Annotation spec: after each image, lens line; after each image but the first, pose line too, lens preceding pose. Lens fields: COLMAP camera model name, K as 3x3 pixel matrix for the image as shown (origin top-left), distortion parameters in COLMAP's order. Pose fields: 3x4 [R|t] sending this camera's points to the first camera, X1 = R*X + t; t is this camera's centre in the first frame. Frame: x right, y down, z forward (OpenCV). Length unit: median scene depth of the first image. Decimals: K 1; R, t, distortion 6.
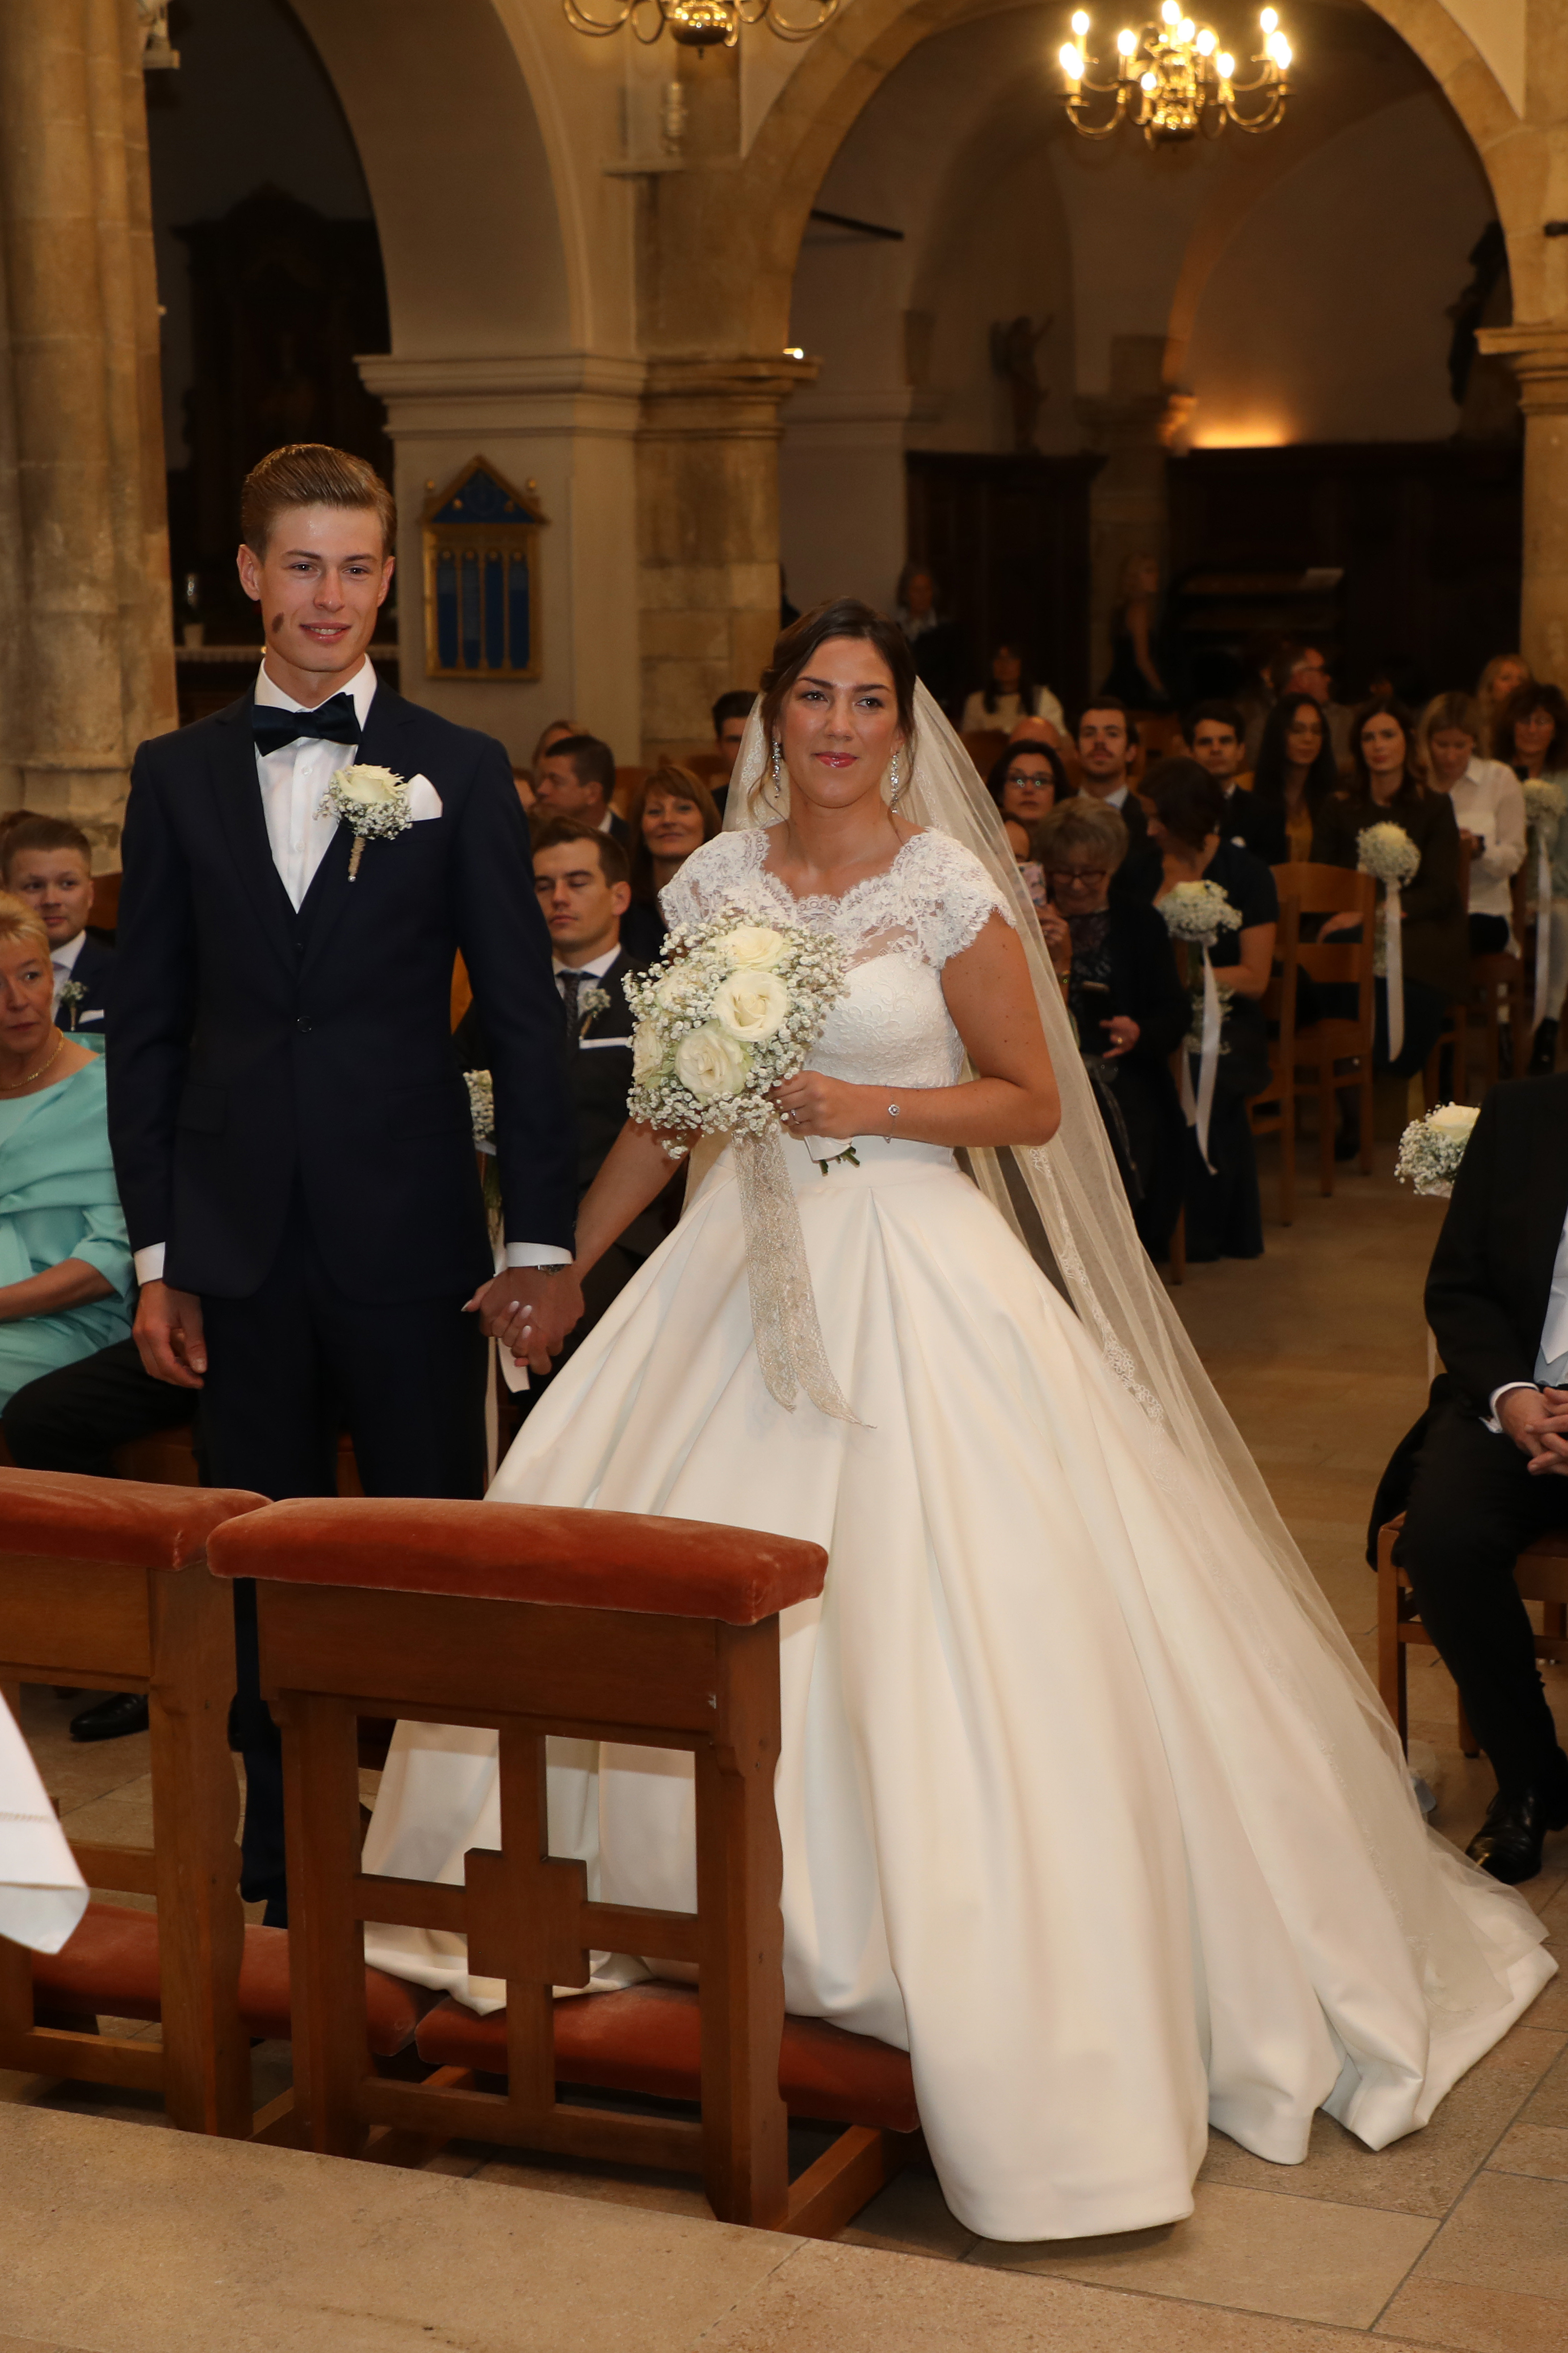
lens RADIAL K [[3554.6, 0, 784.0], [0, 3554.6, 1176.5], [0, 0, 1]] dist [-0.014058, 0.034234]
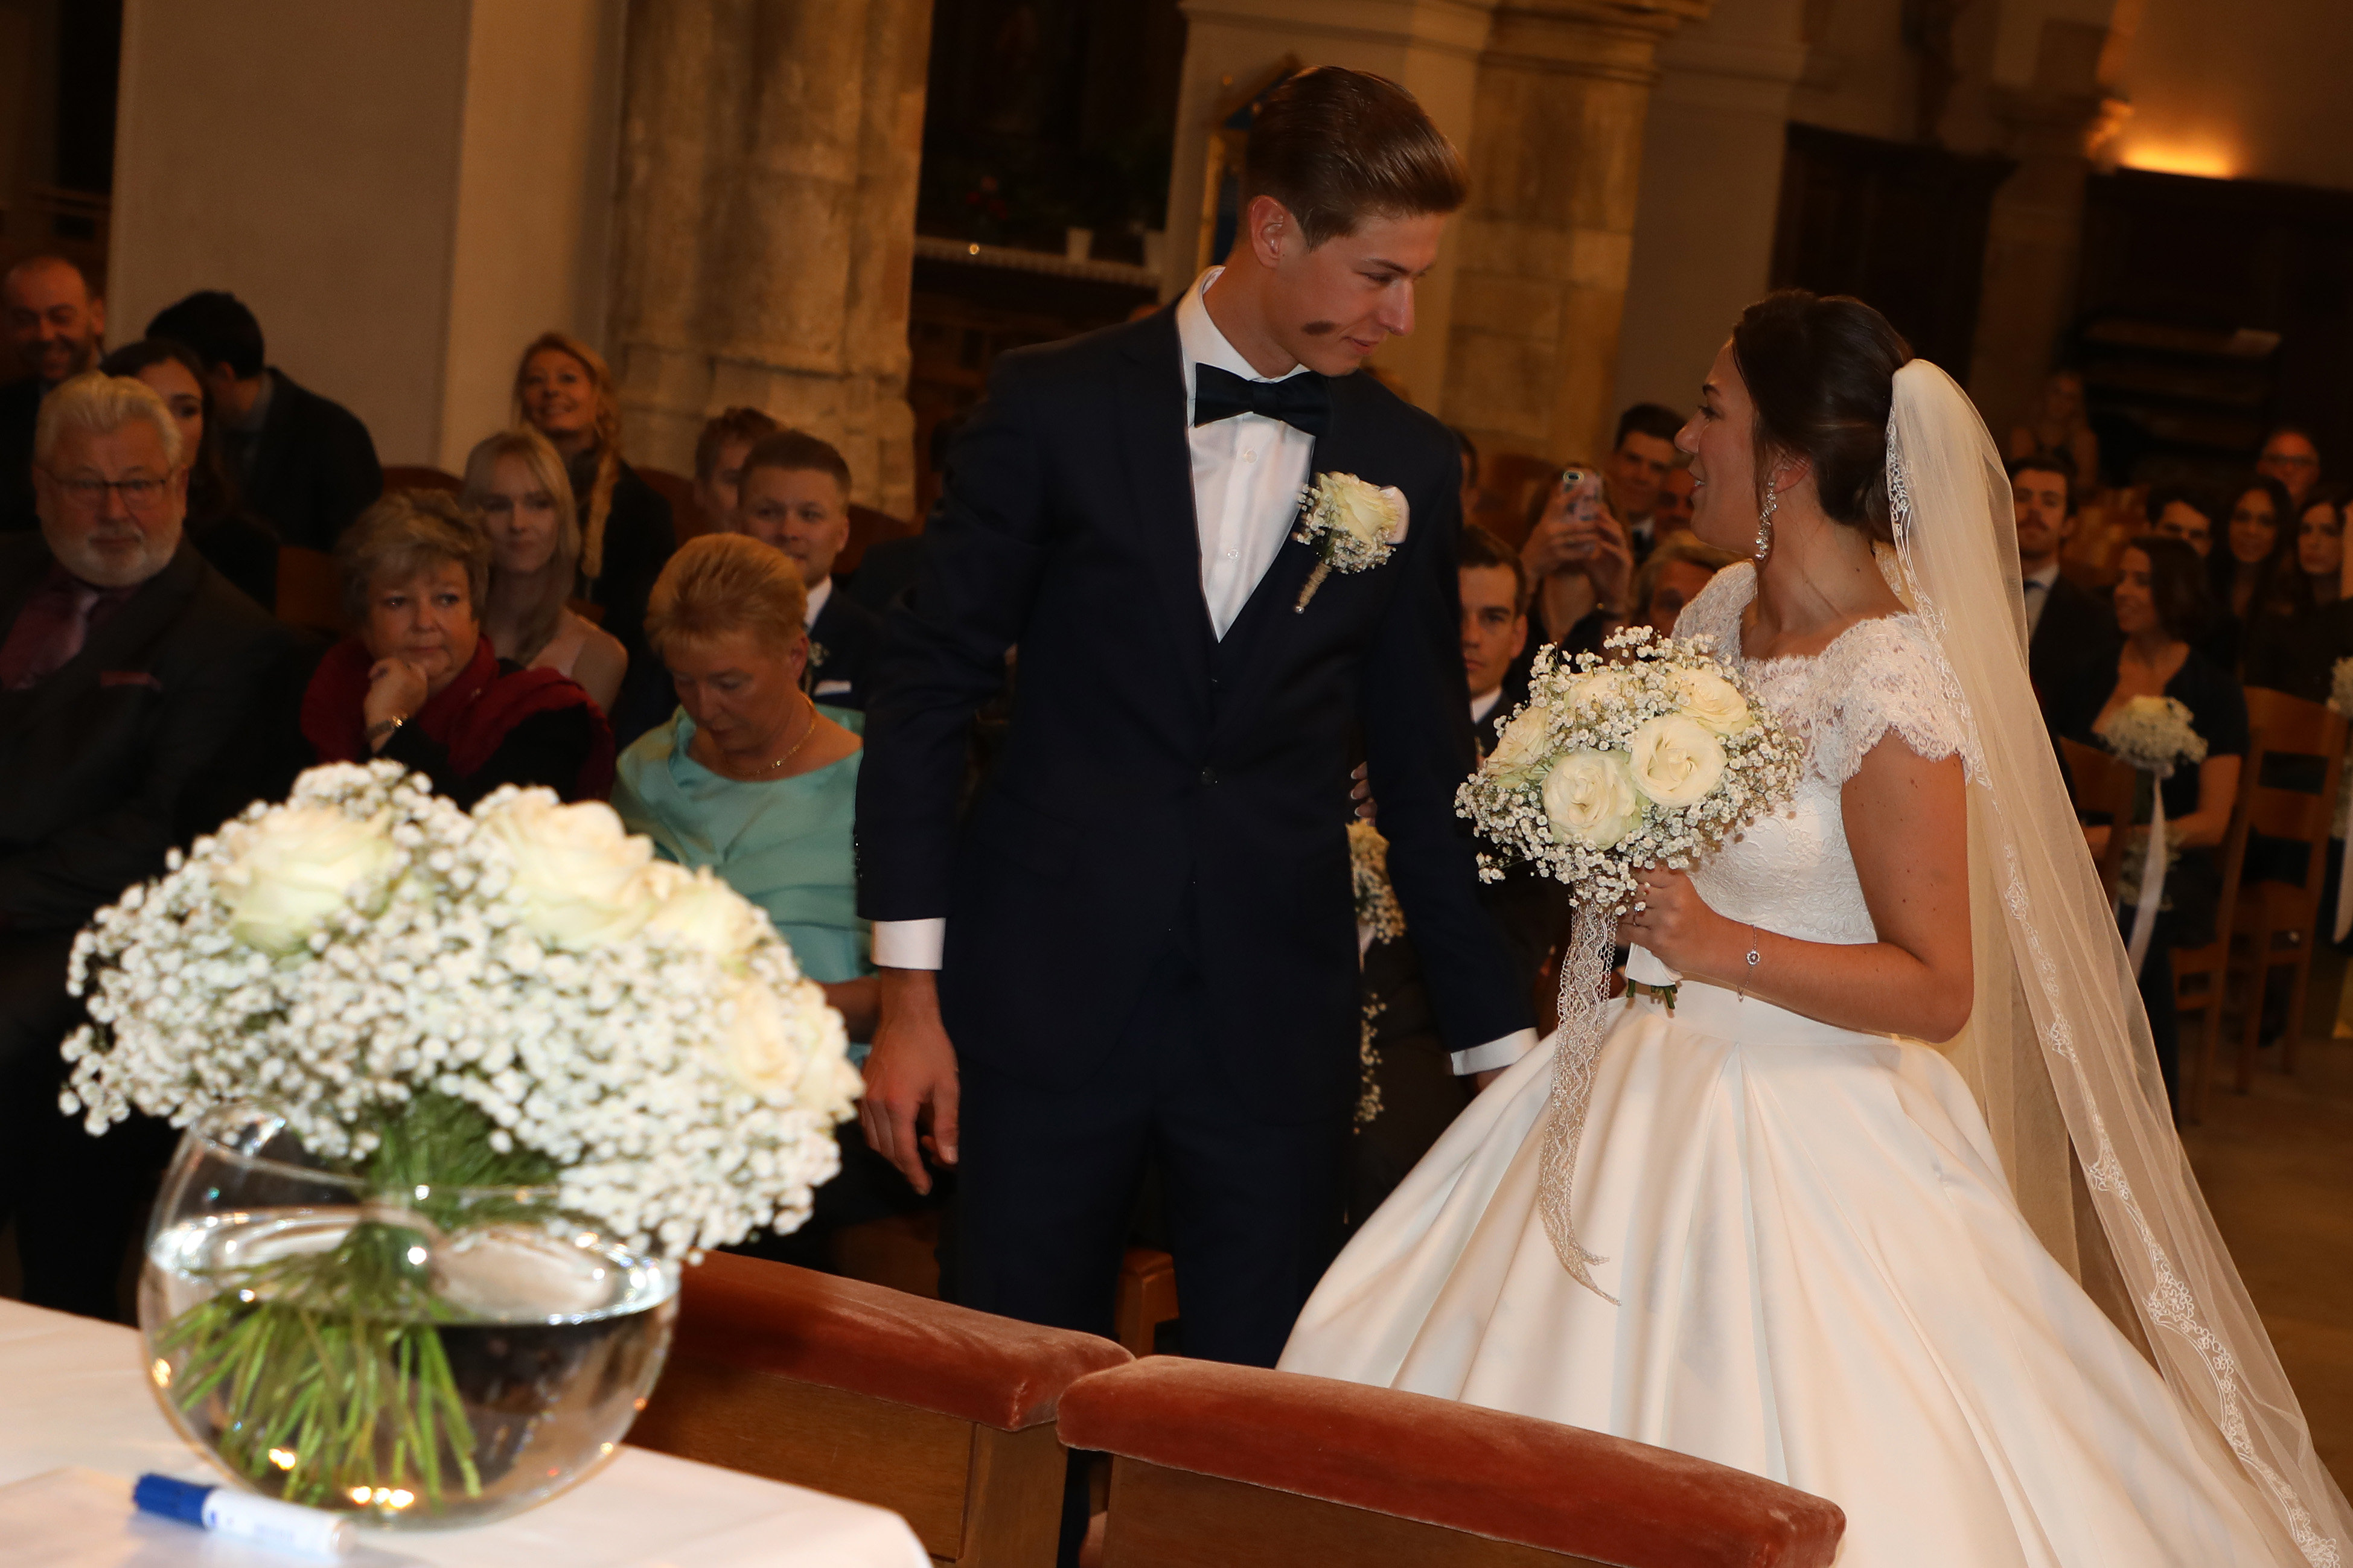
lens RADIAL K [[3871.6, 0, 1178.0], [0, 3871.6, 951.6], [0, 0, 1]] dist [0.015806, 0.058946]
pose [[0.990004, 0.132112, 0.049388, -0.135267], [-0.133119, 0.990943, 0.017665, -0.009732], [-0.046607, -0.024063, 0.998623, 0.104917]]
